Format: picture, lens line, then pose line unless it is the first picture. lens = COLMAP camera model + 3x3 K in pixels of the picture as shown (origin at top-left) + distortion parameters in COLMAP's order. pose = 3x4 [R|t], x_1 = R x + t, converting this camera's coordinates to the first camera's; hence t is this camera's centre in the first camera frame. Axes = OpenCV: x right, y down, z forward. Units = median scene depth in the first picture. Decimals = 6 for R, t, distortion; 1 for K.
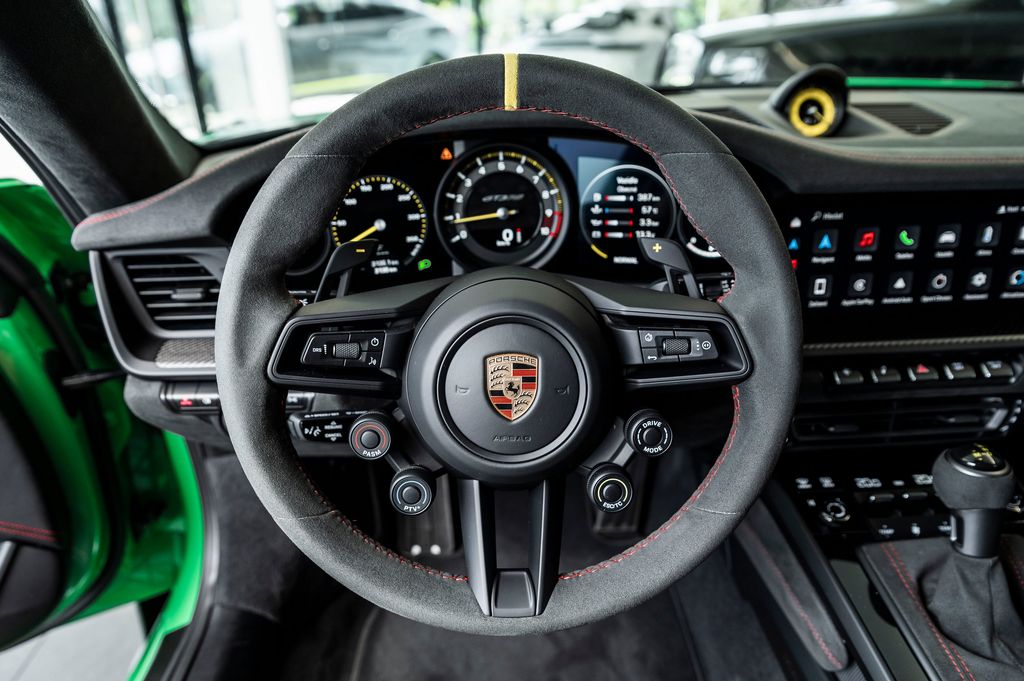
lens RADIAL K [[695.1, 0, 512.5], [0, 695.1, 350.4], [0, 0, 1]] dist [-0.008491, -0.016765]
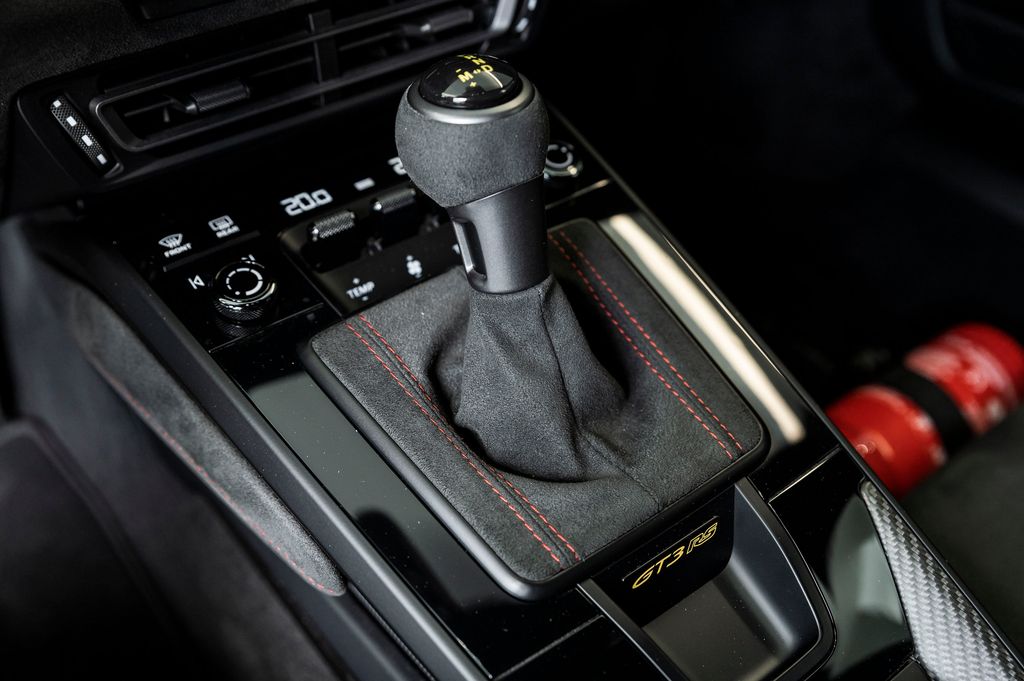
lens RADIAL K [[1102.0, 0, 510.1], [0, 1102.0, 343.0], [0, 0, 1]] dist [-0.008263, 0.000000]
pose [[0.810553, -0.345147, 0.473157, 0.285220], [0.210603, 0.925626, 0.314426, 0.088454], [-0.546490, -0.155210, 0.822957, 0.351623]]
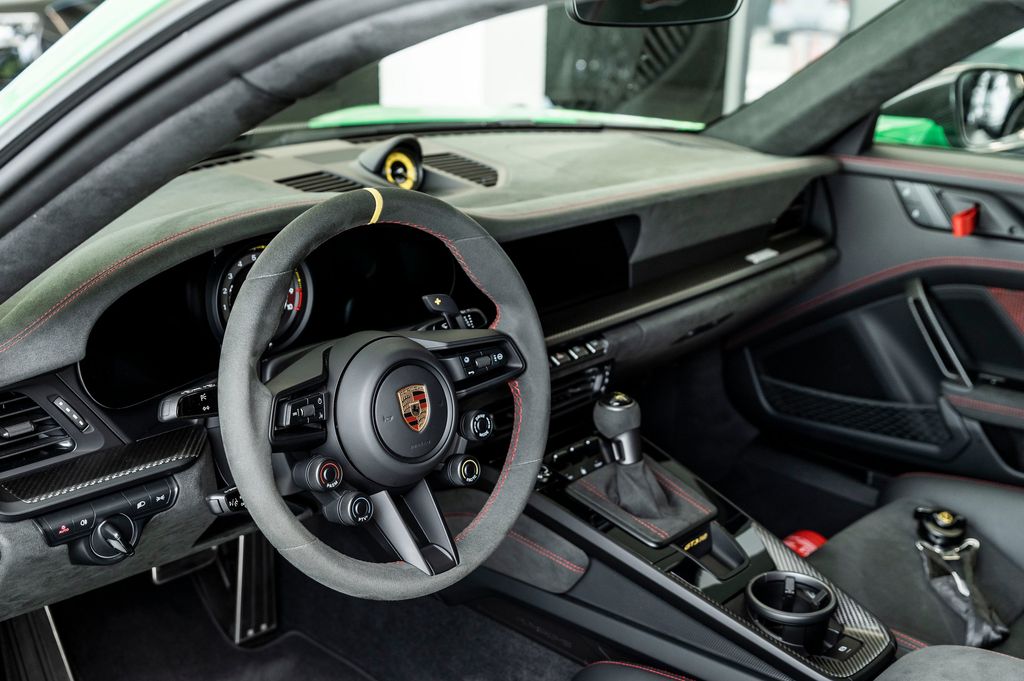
lens RADIAL K [[1102.0, 0, 514.4], [0, 1102.0, 340.1], [0, 0, 1]] dist [-0.008263, 0.000000]
pose [[0.725058, -0.187776, 0.662594, -1.043254], [0.258042, 0.966096, -0.008580, -0.009163], [-0.638518, 0.177198, 0.748929, -0.677750]]
